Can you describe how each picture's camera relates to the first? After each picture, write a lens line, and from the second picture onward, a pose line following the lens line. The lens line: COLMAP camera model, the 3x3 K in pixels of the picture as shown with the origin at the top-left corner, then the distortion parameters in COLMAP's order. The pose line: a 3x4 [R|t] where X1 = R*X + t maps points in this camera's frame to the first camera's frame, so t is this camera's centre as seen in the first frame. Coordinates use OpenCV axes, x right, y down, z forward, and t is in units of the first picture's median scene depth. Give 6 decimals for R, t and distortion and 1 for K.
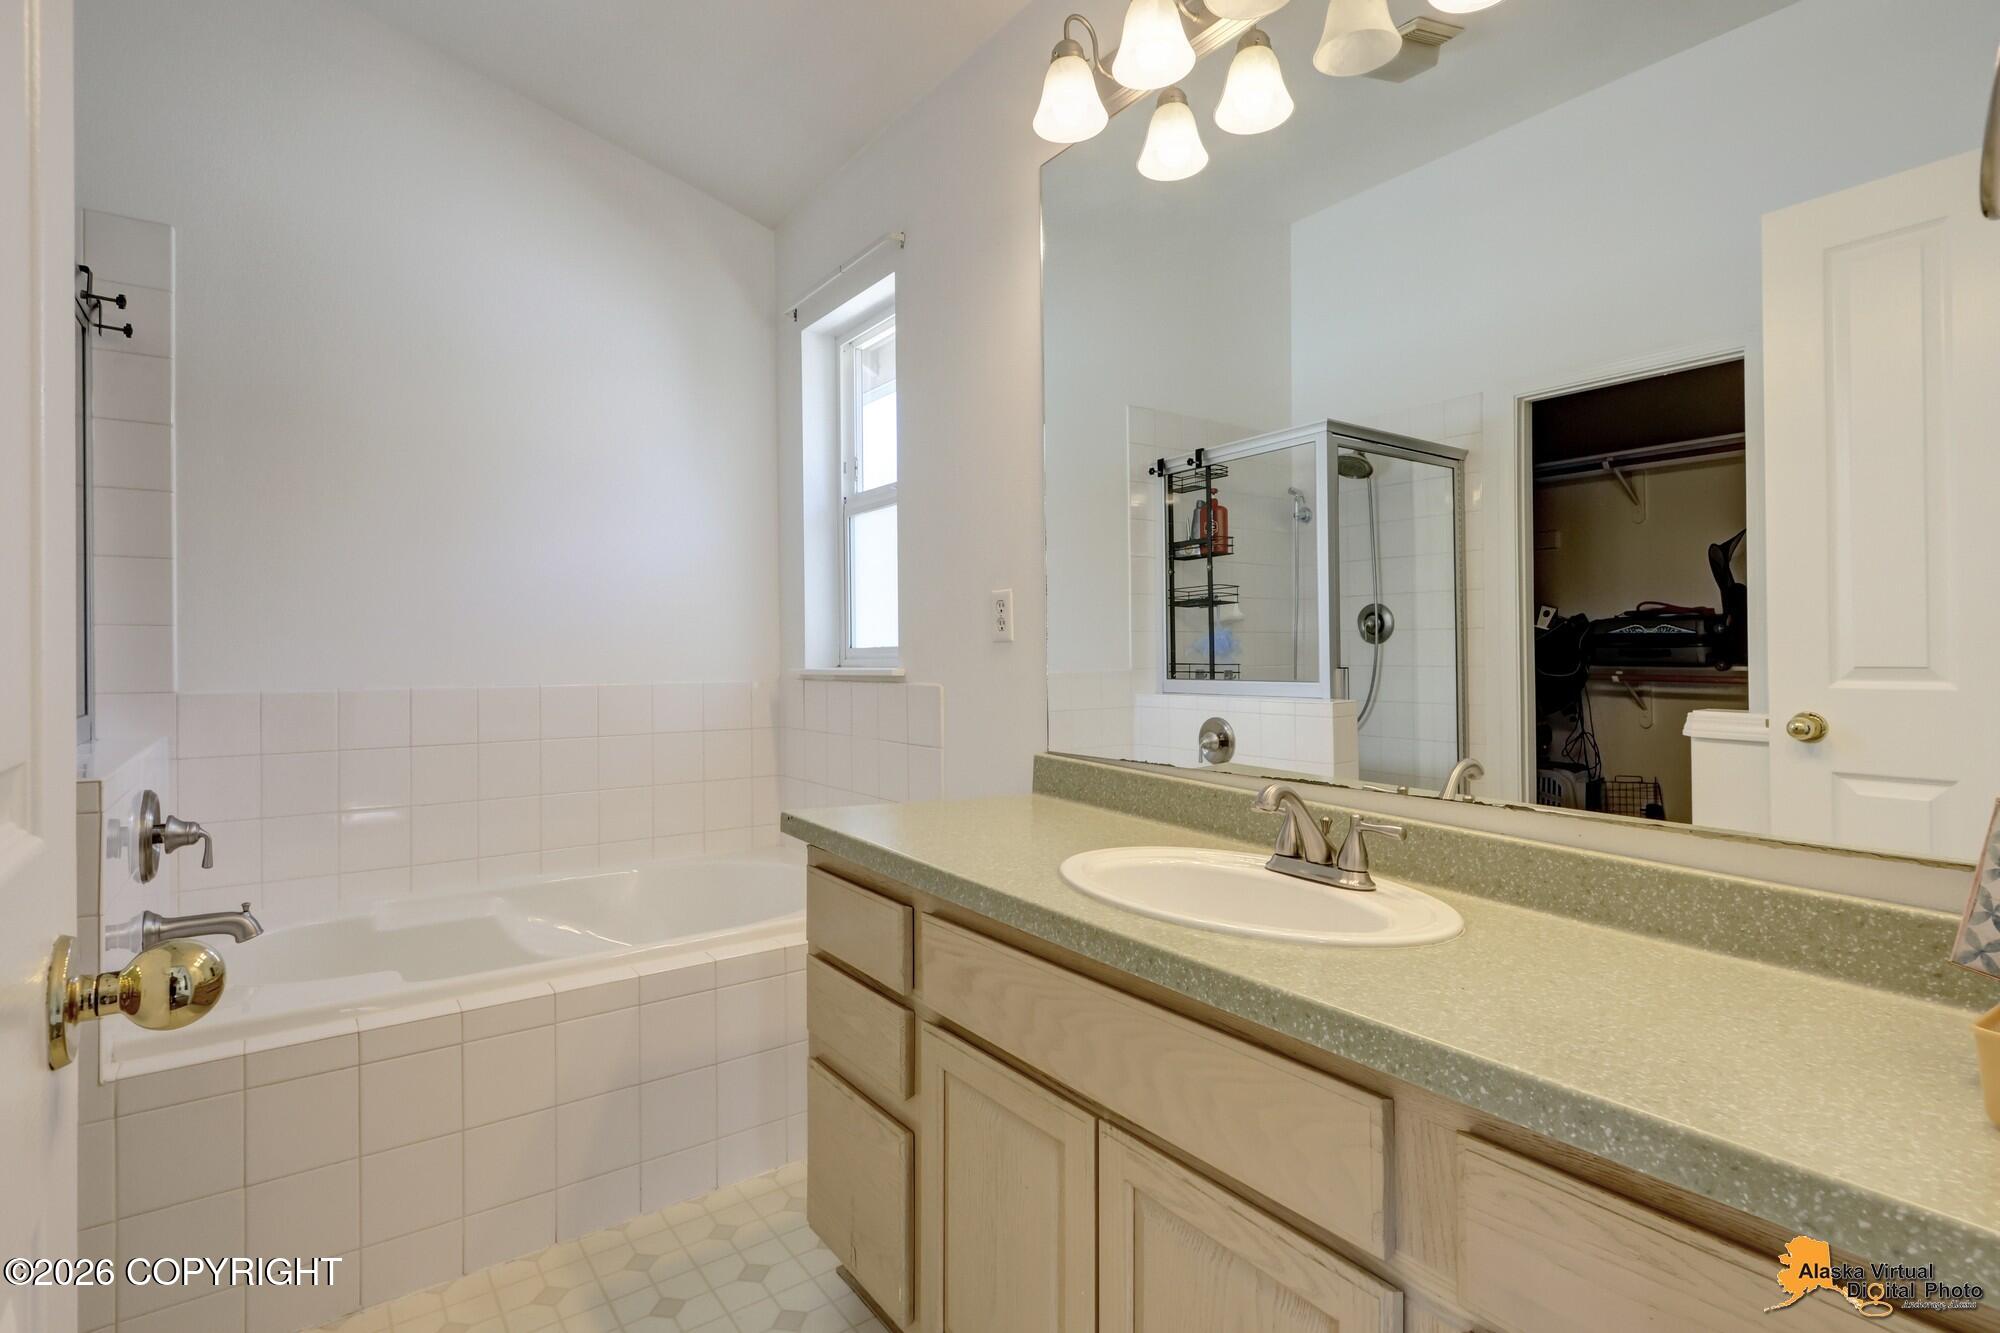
lens RADIAL K [[967.6, 0, 982.2], [0, 967.6, 669.5], [0, 0, 1]] dist [0.003355, -0.003121]
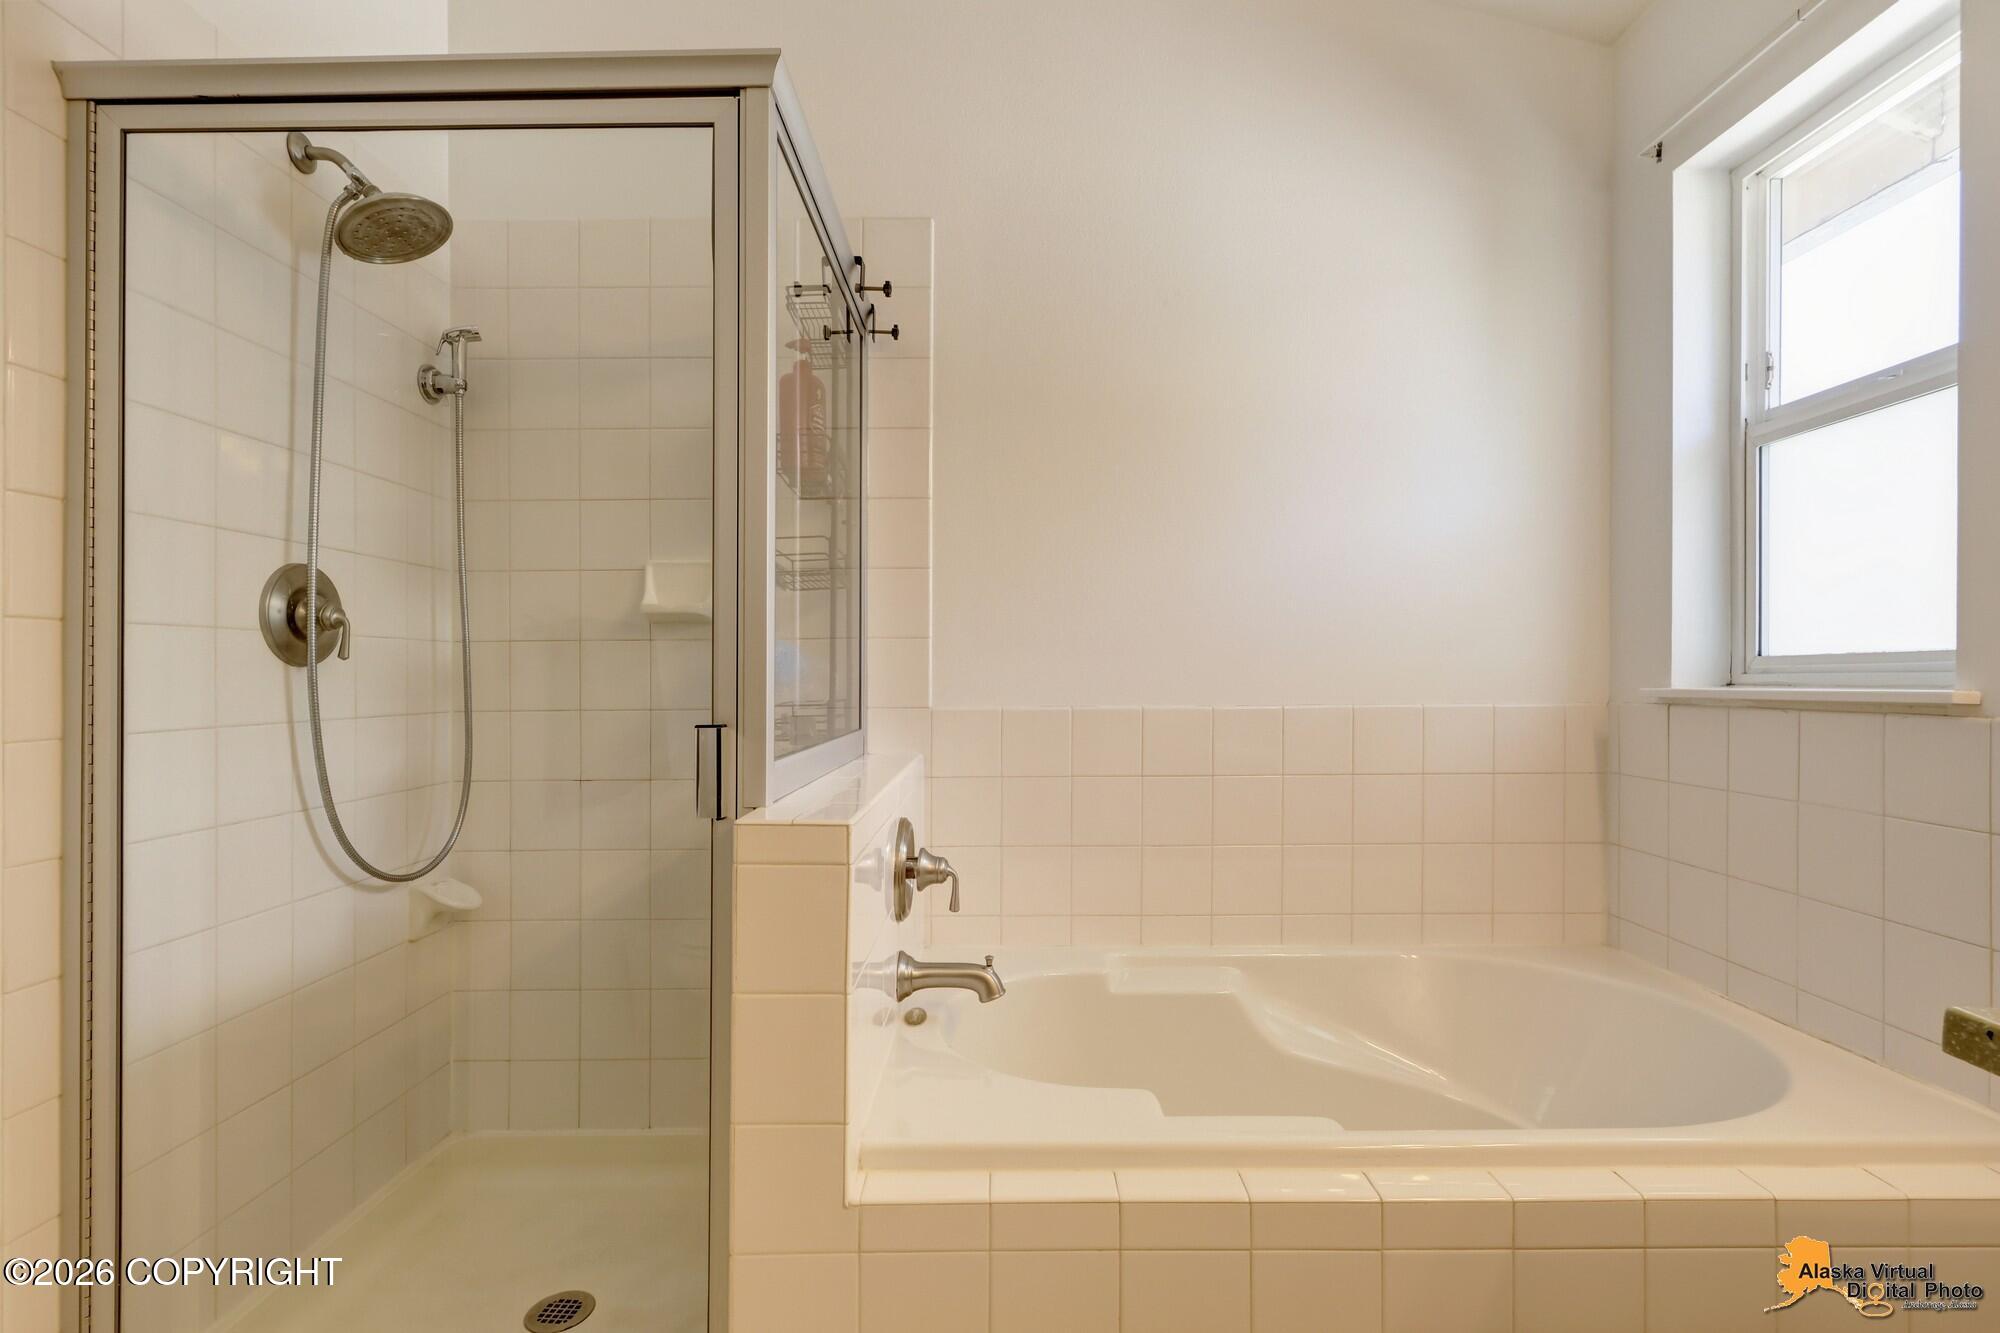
lens RADIAL K [[932.6, 0, 996.7], [0, 932.6, 686.2], [0, 0, 1]] dist [-0.000137, -0.002636]
pose [[0.806676, 0.007557, -0.590946, -0.273652], [-0.009001, 0.999959, 0.000501, 0.001793], [0.590925, 0.004914, 0.806711, 0.342821]]
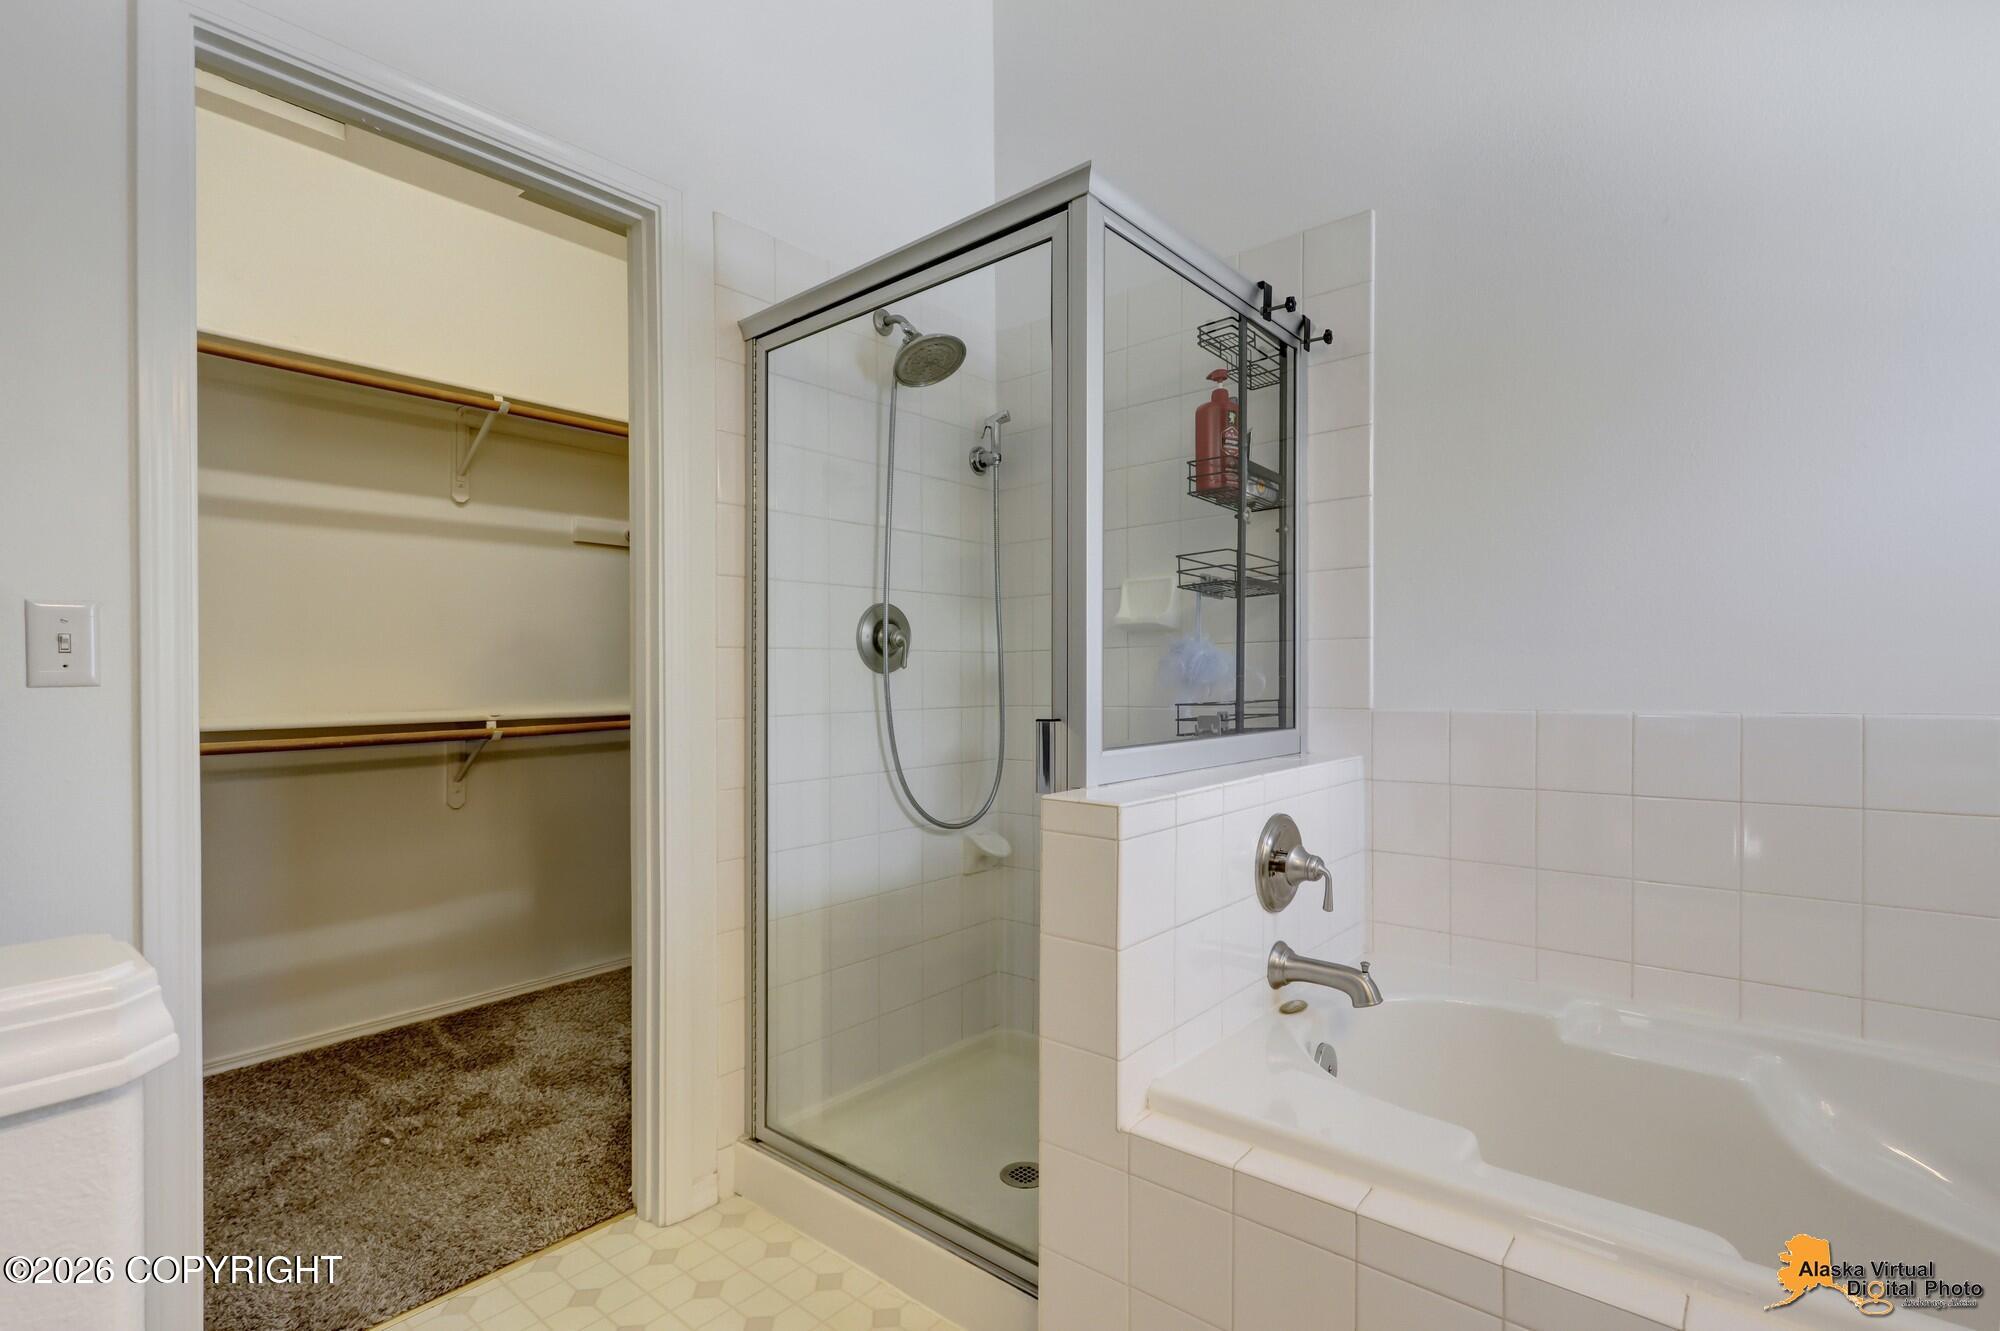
lens RADIAL K [[932.6, 0, 1015.2], [0, 932.6, 684.4], [0, 0, 1]] dist [-0.000137, -0.002636]
pose [[0.235288, 0.008337, -0.971890, -0.045094], [-0.007244, 0.999950, 0.006824, -0.004364], [0.971899, 0.005435, 0.235336, 0.521762]]
